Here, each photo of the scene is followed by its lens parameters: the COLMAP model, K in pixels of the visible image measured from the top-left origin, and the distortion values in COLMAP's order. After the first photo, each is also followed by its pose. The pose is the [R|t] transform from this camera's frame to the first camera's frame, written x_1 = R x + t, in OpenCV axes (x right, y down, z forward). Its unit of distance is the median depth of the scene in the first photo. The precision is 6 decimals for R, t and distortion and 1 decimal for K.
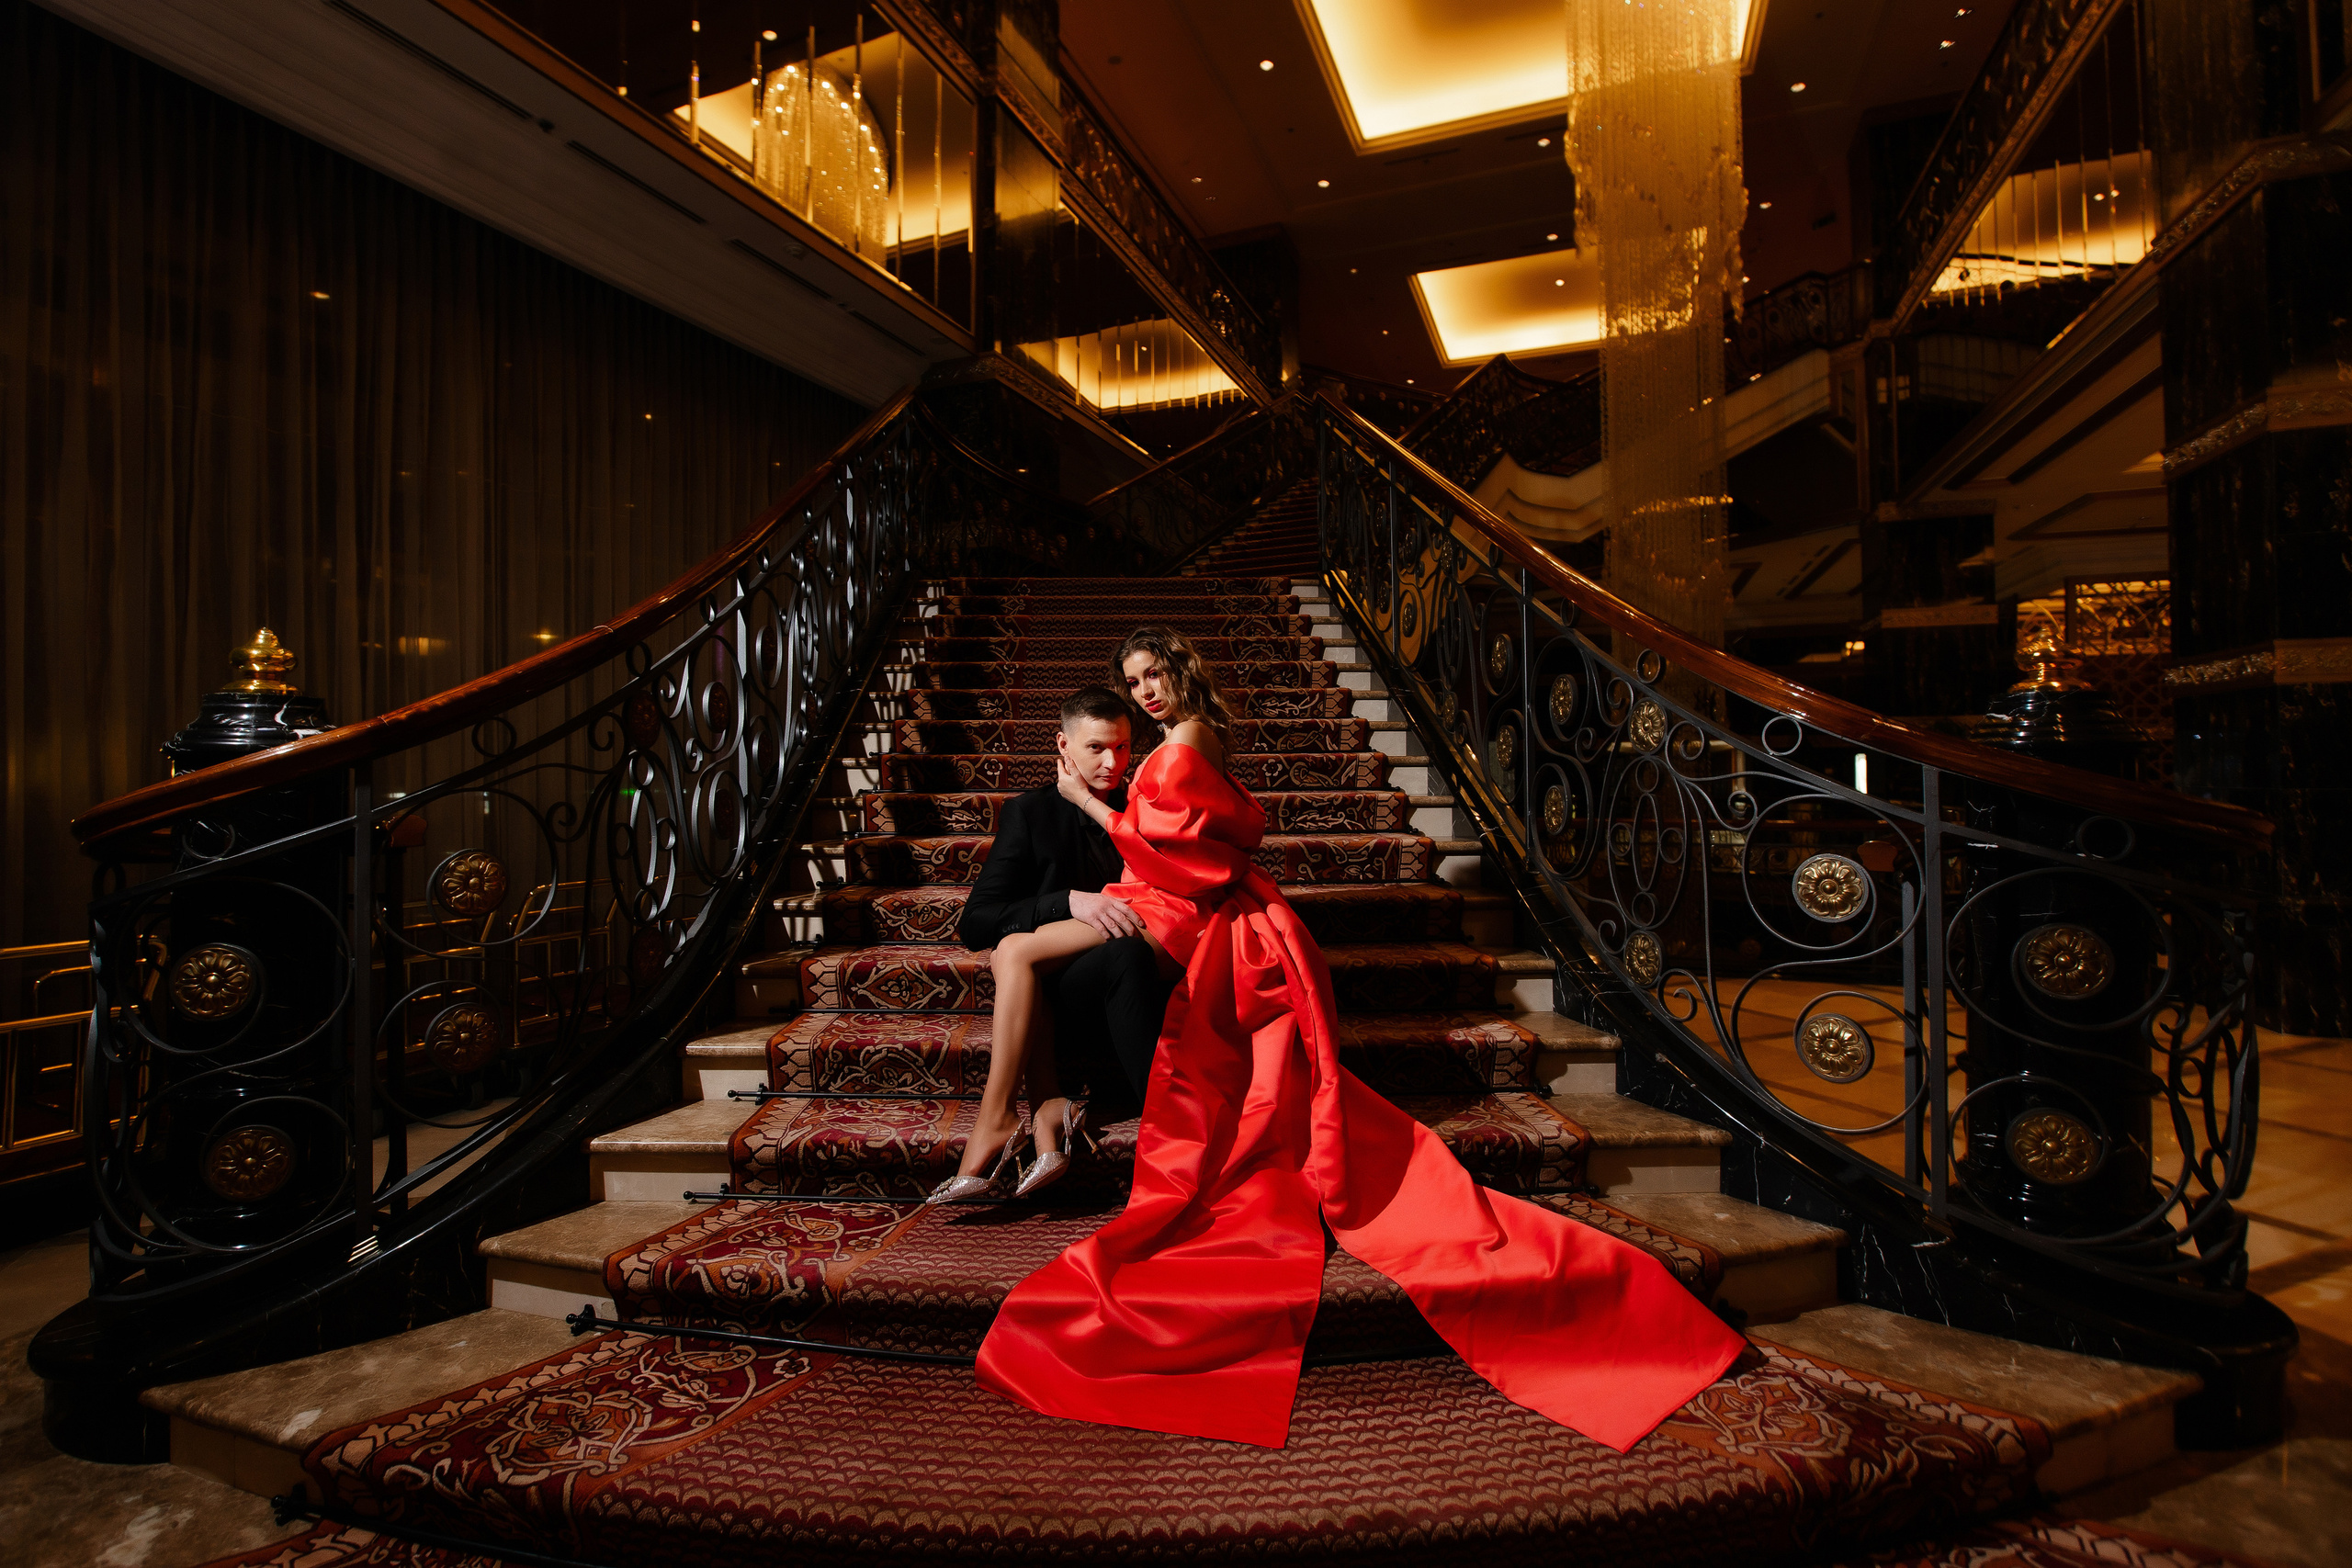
lens RADIAL K [[1155.8, 0, 1176.0], [0, 1155.8, 784.0], [0, 0, 1]] dist [-0.067291, 0.019578]
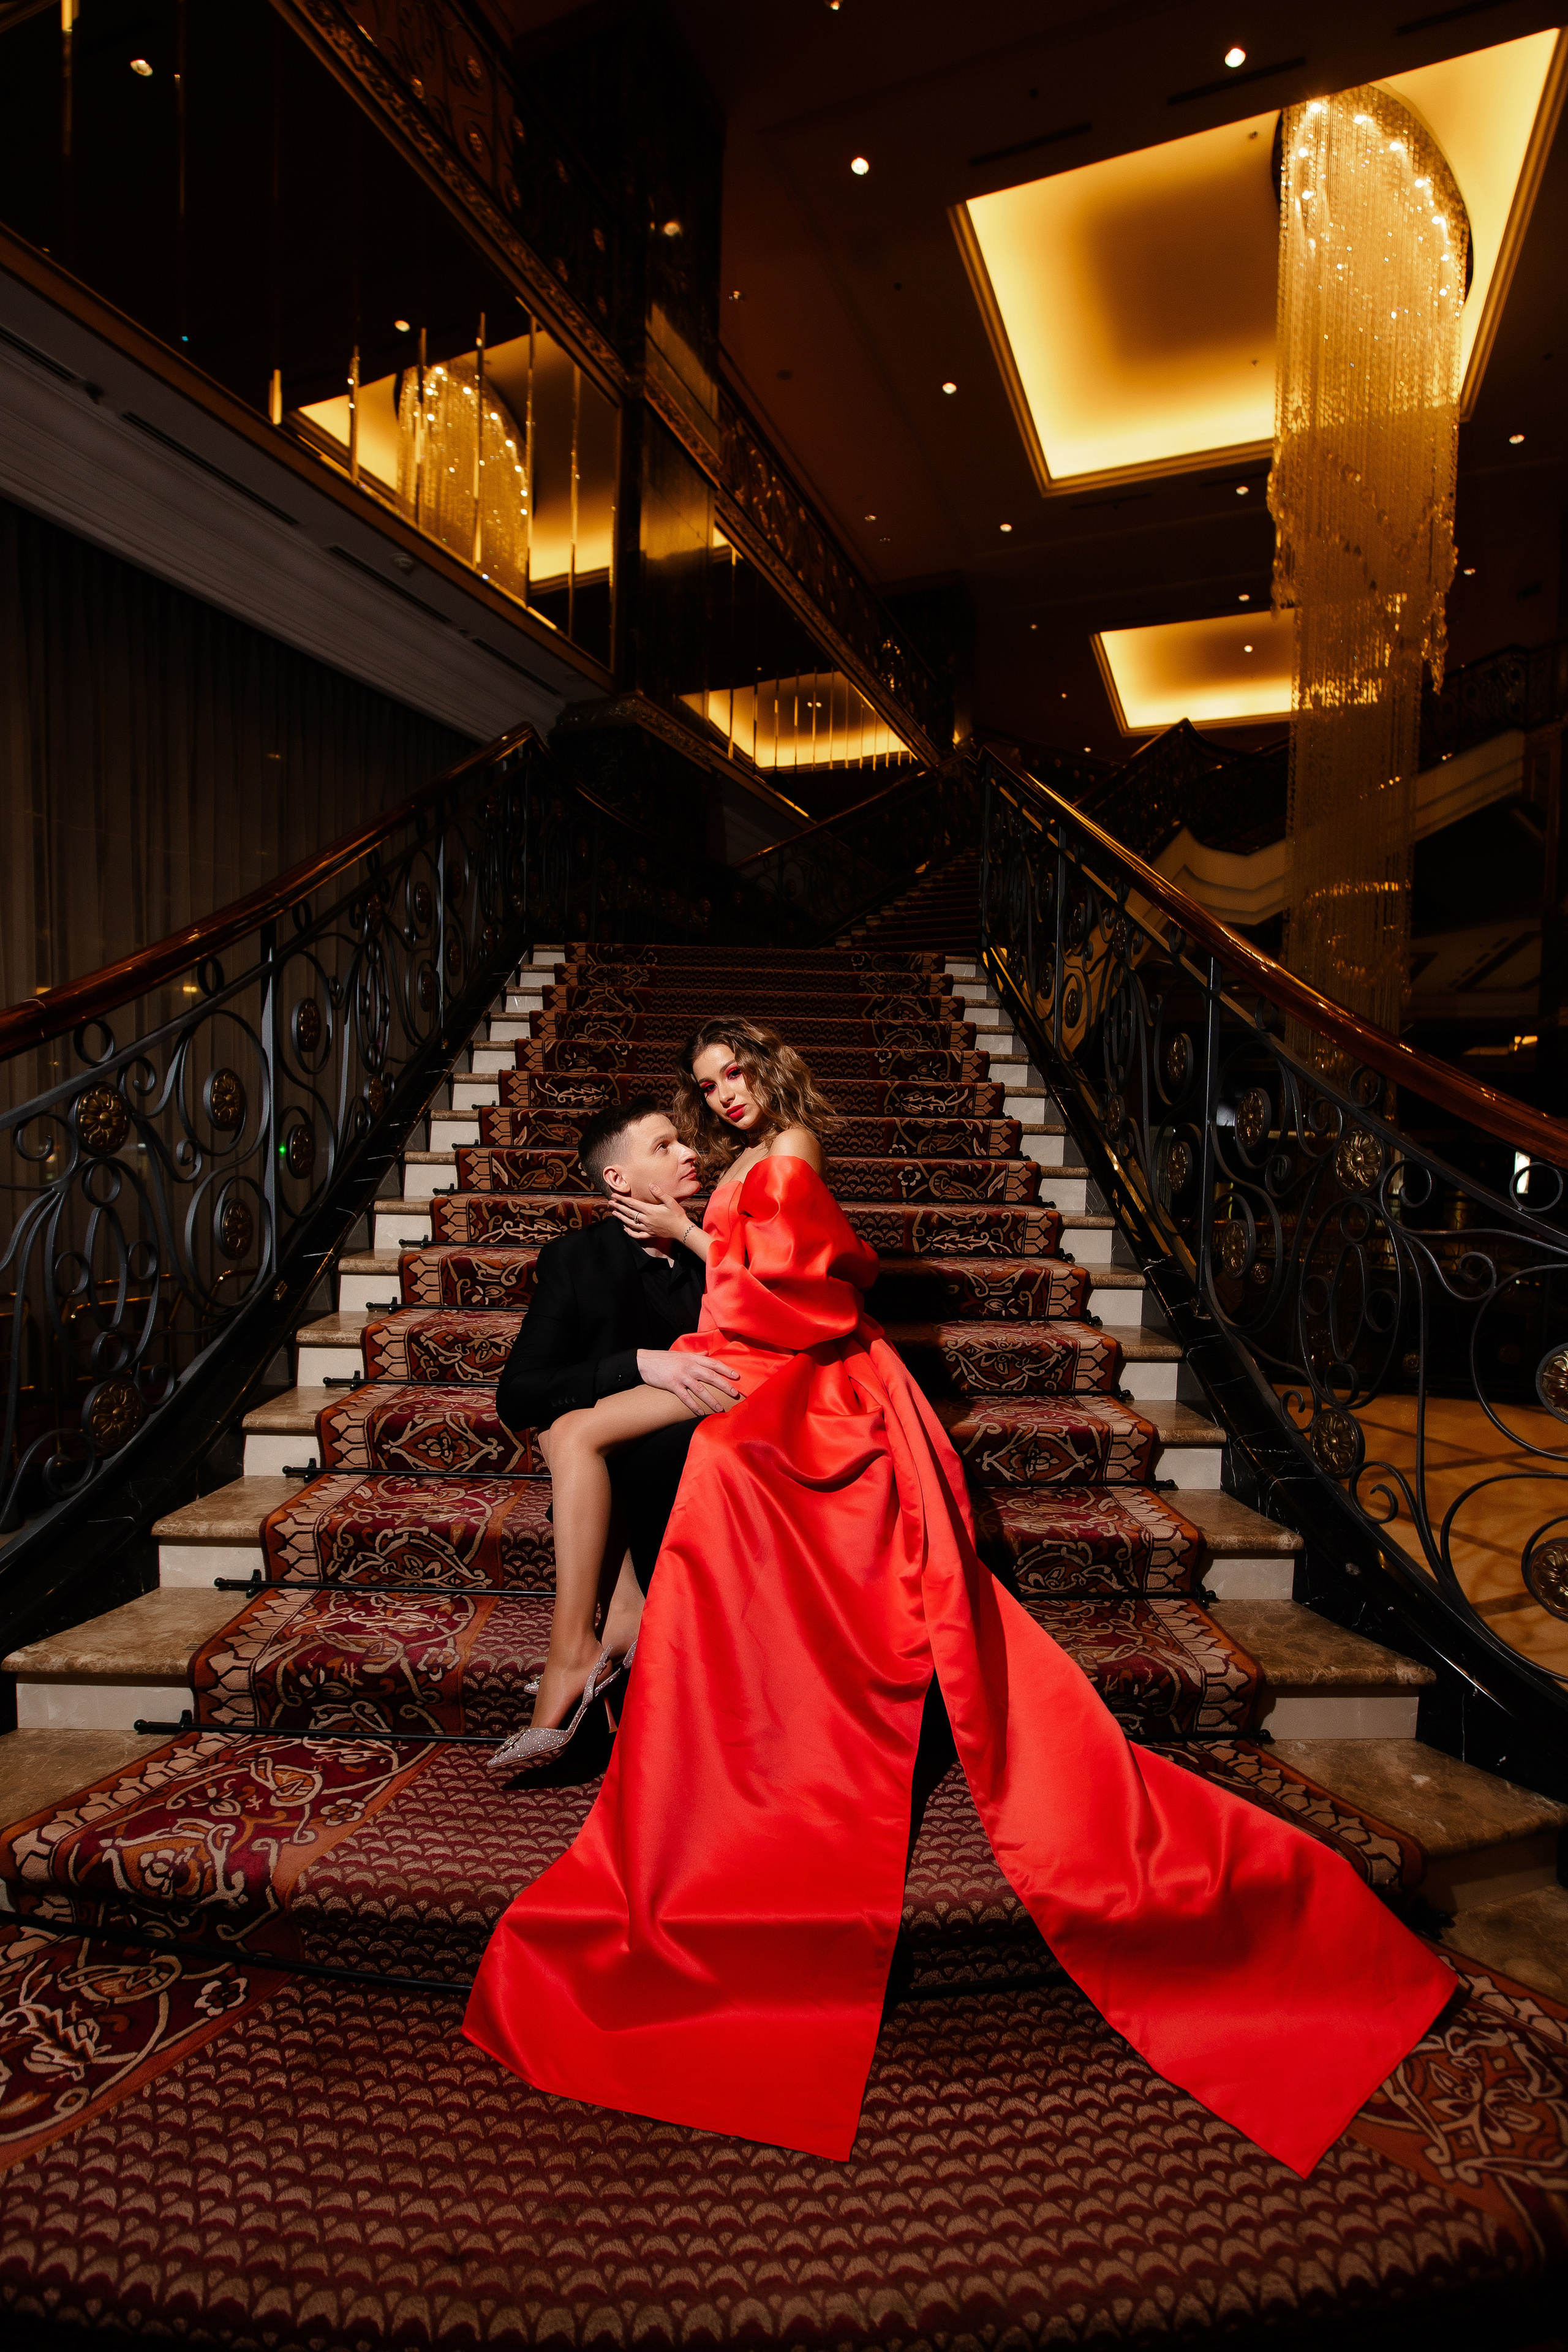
lens RADIAL K [[1106.6, 0, 852.4], [0, 1106.6, 1244.6], [0, 0, 1]] dist [-0.056830, 0.015954]
pose [[0.999482, 0.030321, 0.010753, 0.046601], [-0.031147, 0.995678, 0.087496, -0.049031], [-0.008054, -0.087786, 0.996107, 0.227561]]
